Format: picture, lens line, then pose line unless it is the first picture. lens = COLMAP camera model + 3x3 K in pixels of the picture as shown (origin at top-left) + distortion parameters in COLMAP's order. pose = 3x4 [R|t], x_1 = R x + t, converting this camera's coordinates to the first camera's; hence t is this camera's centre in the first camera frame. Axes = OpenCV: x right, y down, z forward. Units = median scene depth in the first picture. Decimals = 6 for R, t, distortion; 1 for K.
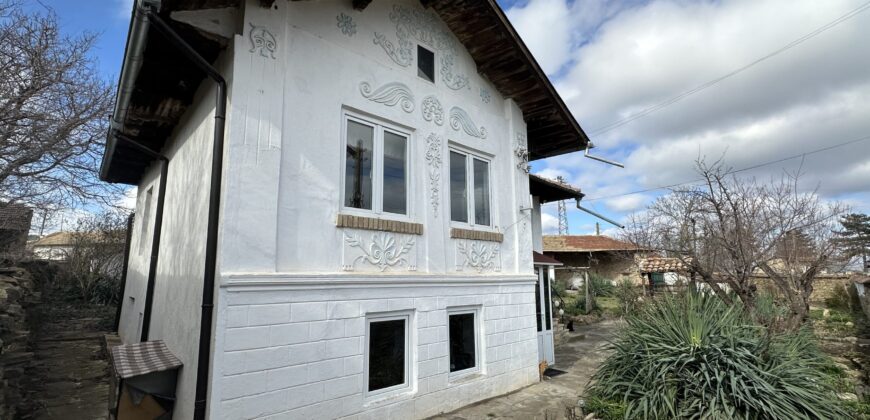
lens RADIAL K [[392.4, 0, 435.0], [0, 392.4, 210.0], [0, 0, 1]] dist [-0.000022, 0.000313]
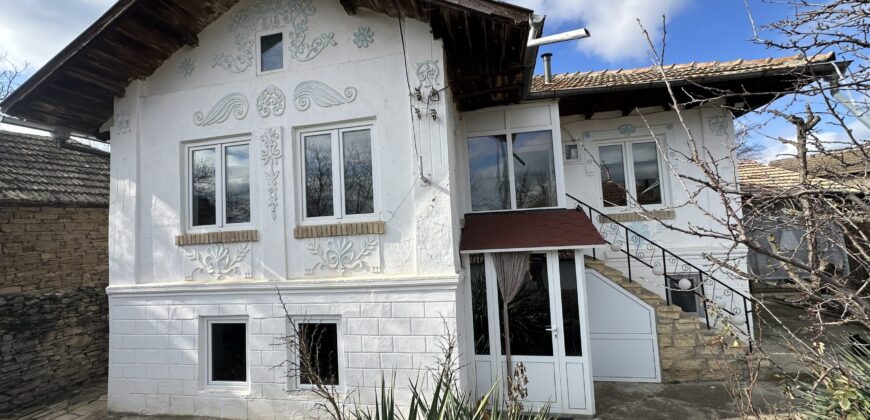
lens RADIAL K [[345.1, 0, 433.6], [0, 345.1, 210.5], [0, 0, 1]] dist [-0.002951, 0.000452]
pose [[0.572155, -0.077535, -0.816472, 0.883873], [0.195402, 0.979741, 0.043892, 0.034443], [0.796528, -0.184653, 0.575714, 0.821209]]
